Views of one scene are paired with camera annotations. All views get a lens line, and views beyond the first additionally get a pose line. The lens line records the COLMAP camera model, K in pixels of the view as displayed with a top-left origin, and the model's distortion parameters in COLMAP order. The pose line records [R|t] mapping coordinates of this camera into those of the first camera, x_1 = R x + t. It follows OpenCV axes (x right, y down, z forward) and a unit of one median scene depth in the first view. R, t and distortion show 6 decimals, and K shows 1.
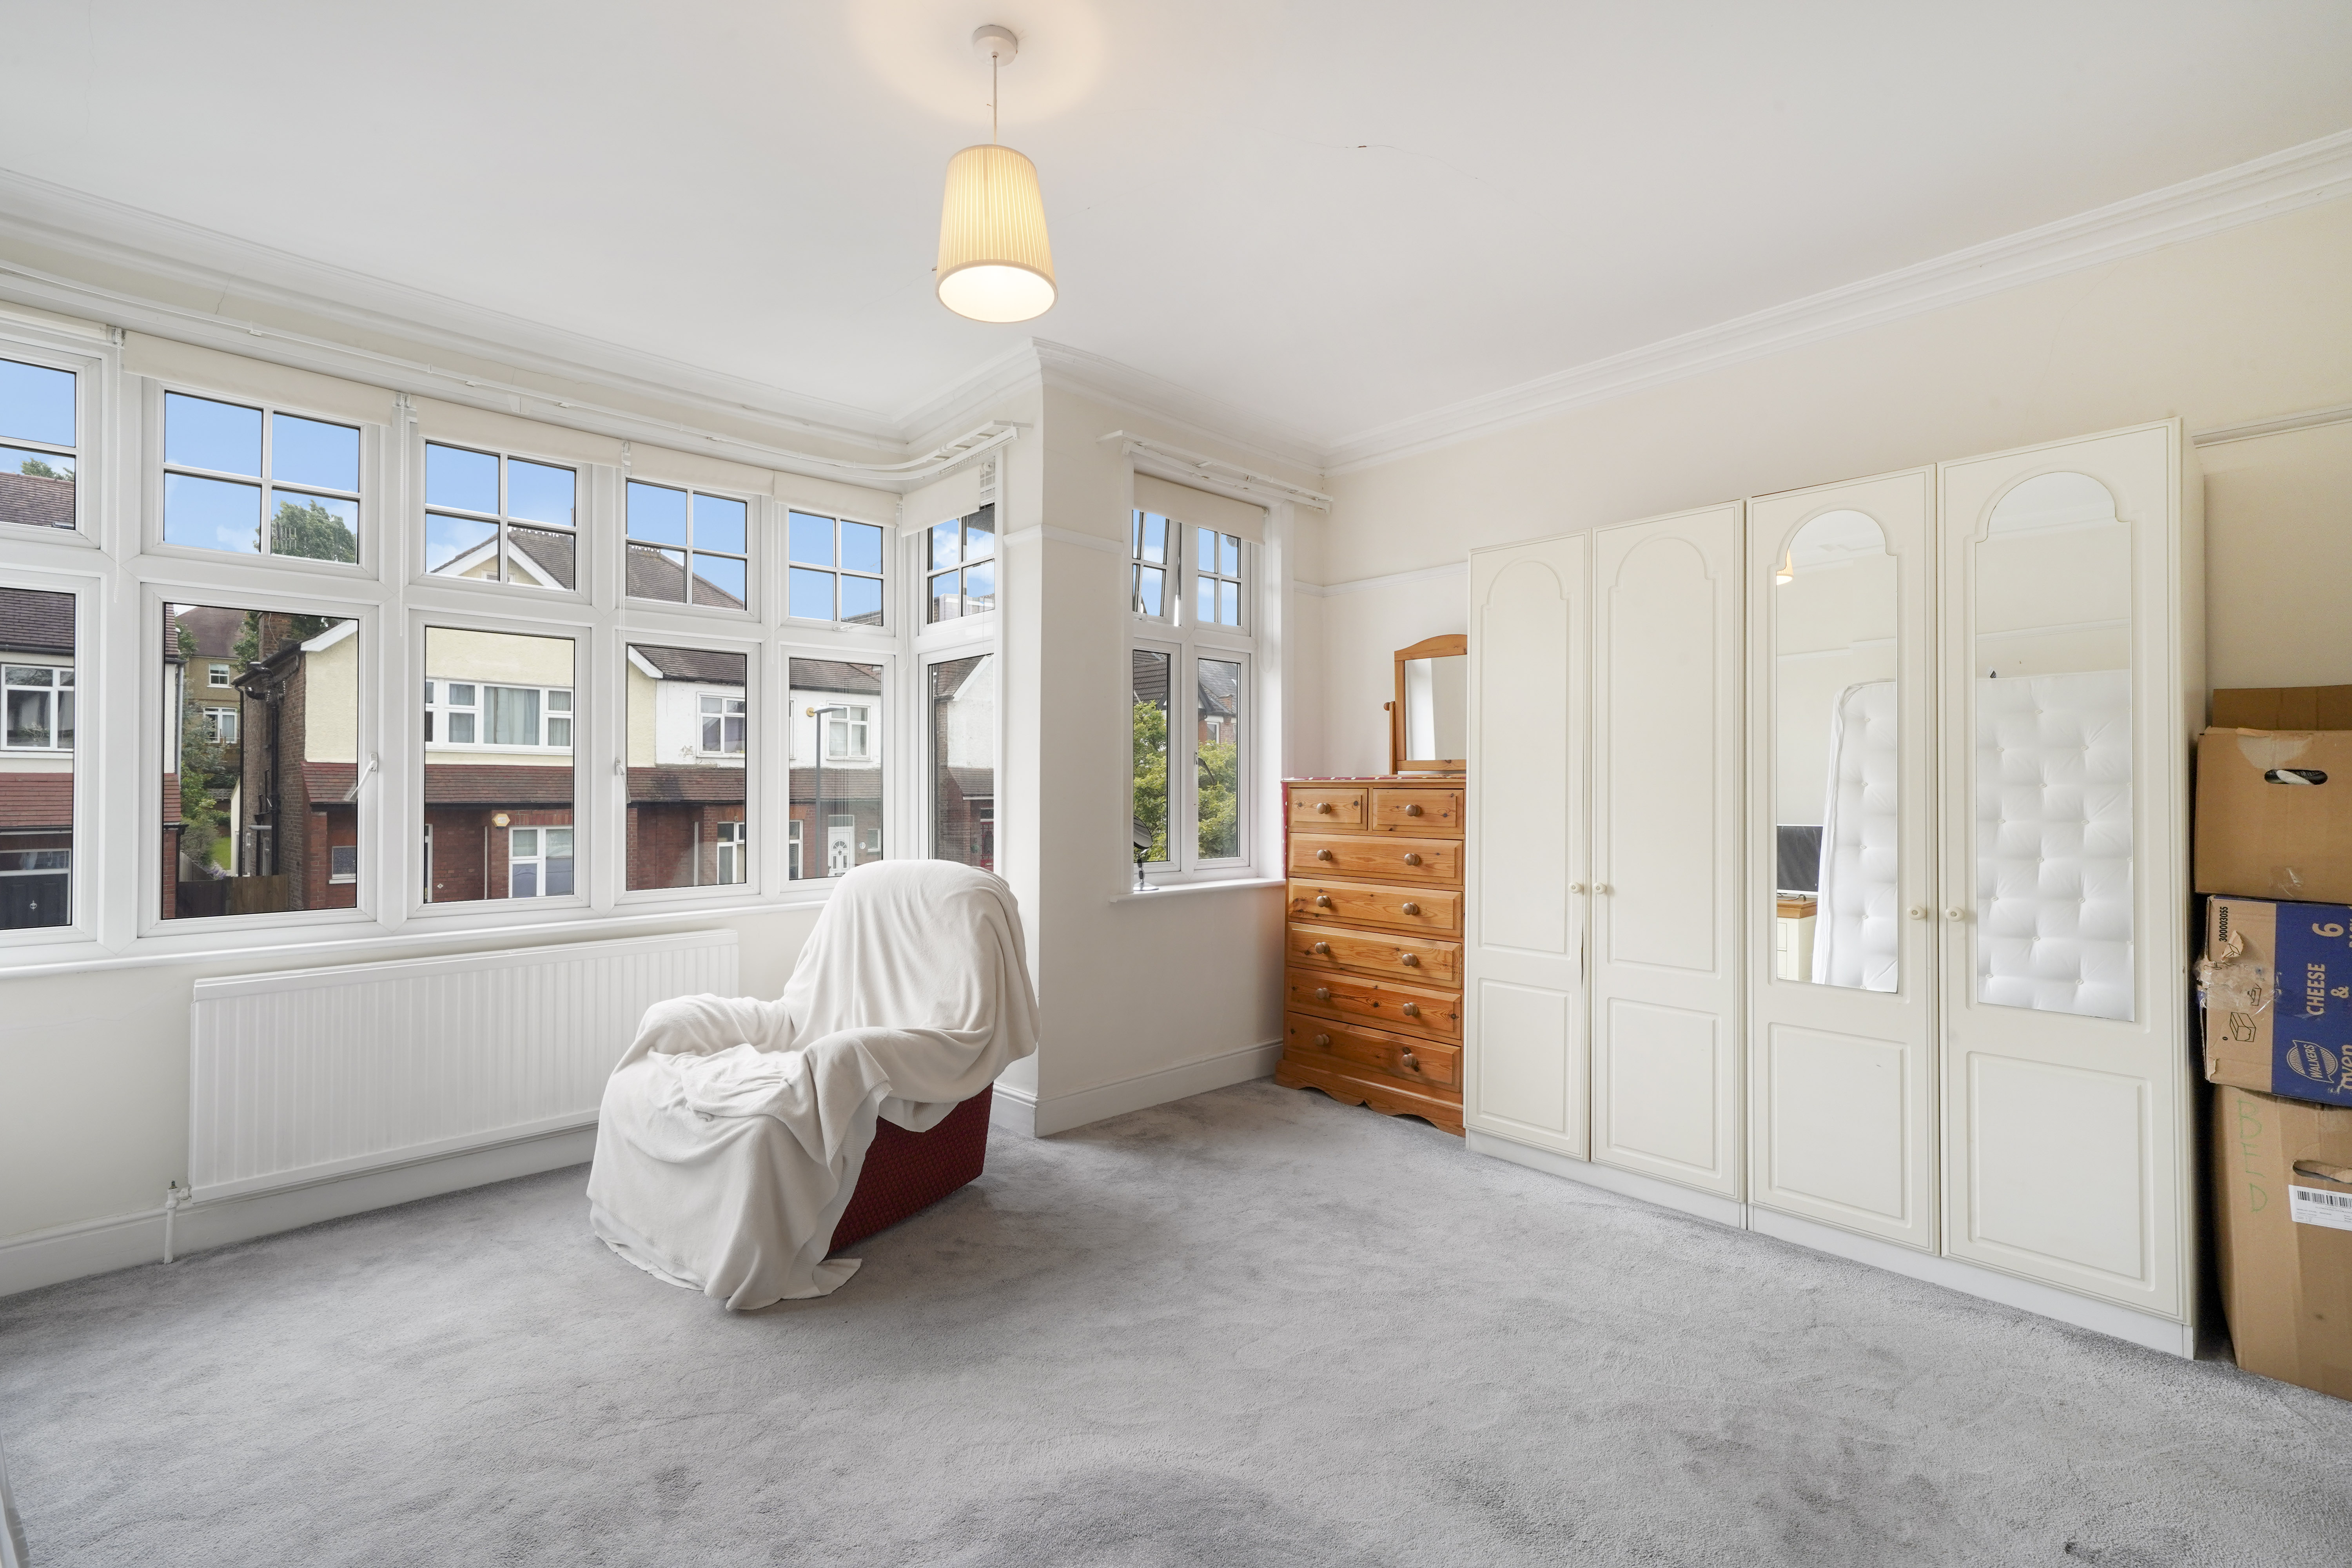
lens RADIAL K [[1019.1, 0, 1169.8], [0, 1019.1, 785.0], [0, 0, 1]] dist [0.005561, 0.000285]
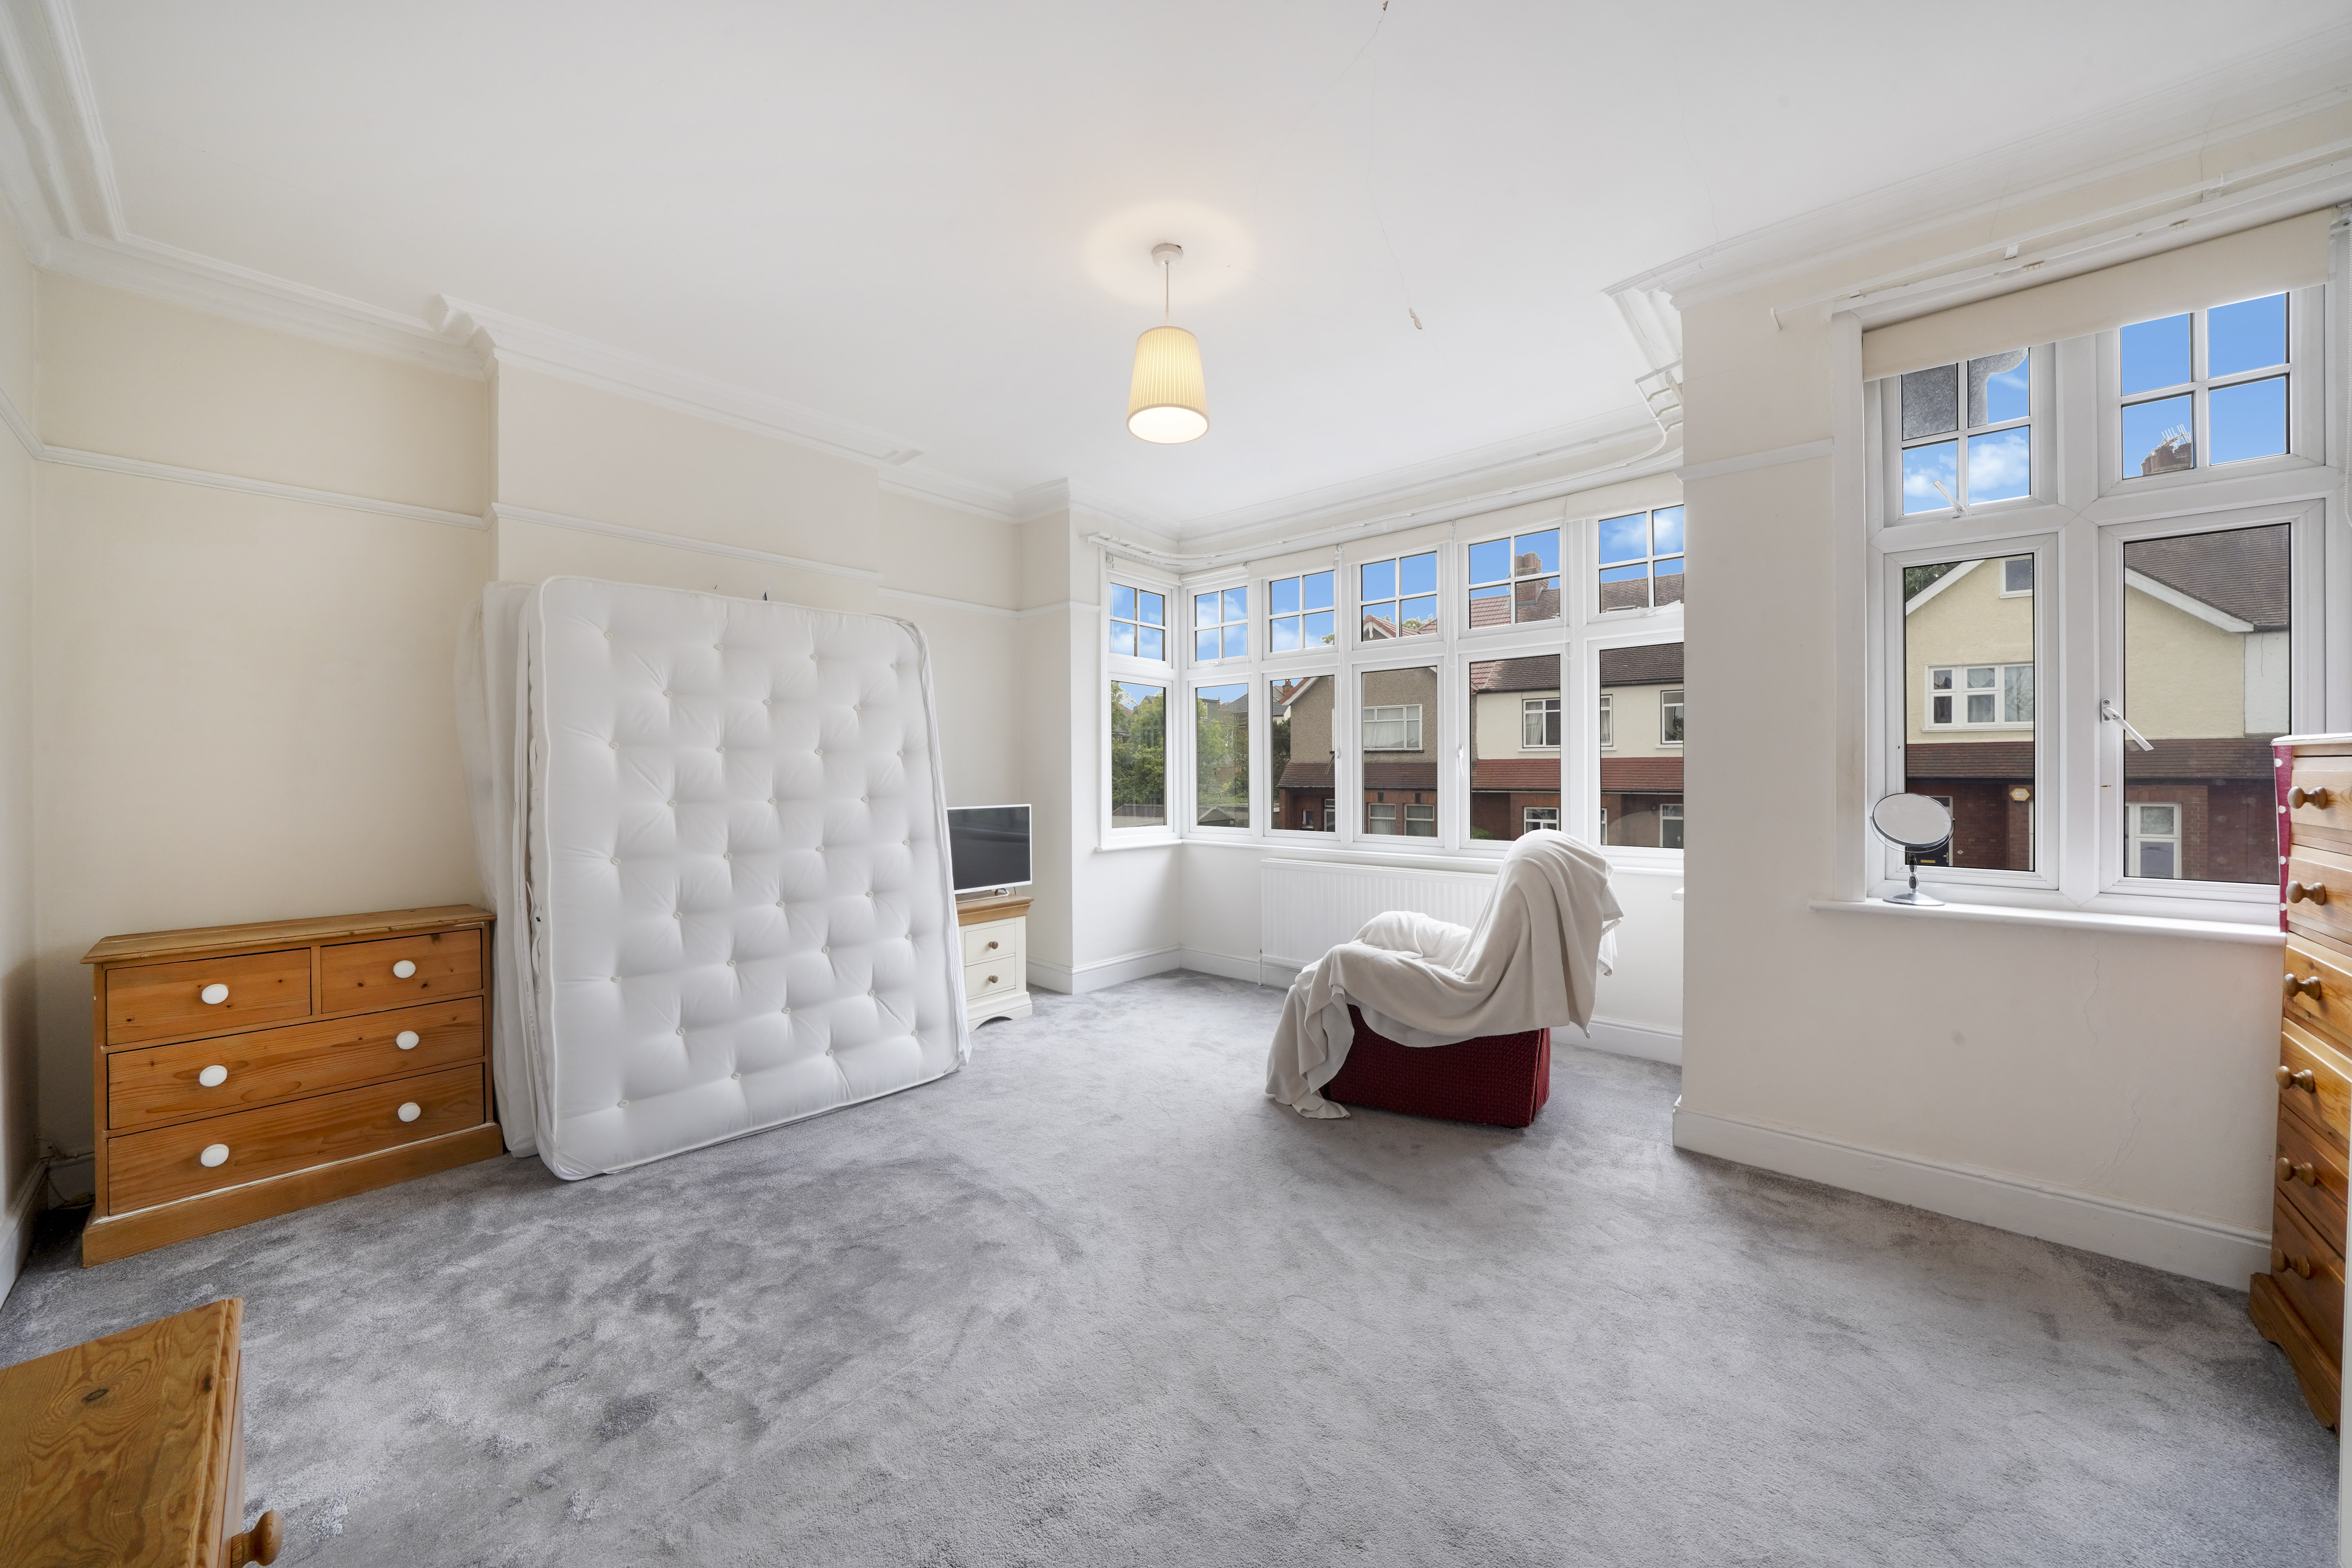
lens RADIAL K [[818.2, 0, 1168.1], [0, 818.2, 779.2], [0, 0, 1]] dist [-0.020446, -0.000155]
pose [[0.096402, 0.010213, -0.995290, 0.483274], [0.010194, 0.999885, 0.011248, 0.004028], [0.995290, -0.011230, 0.096287, 0.428712]]
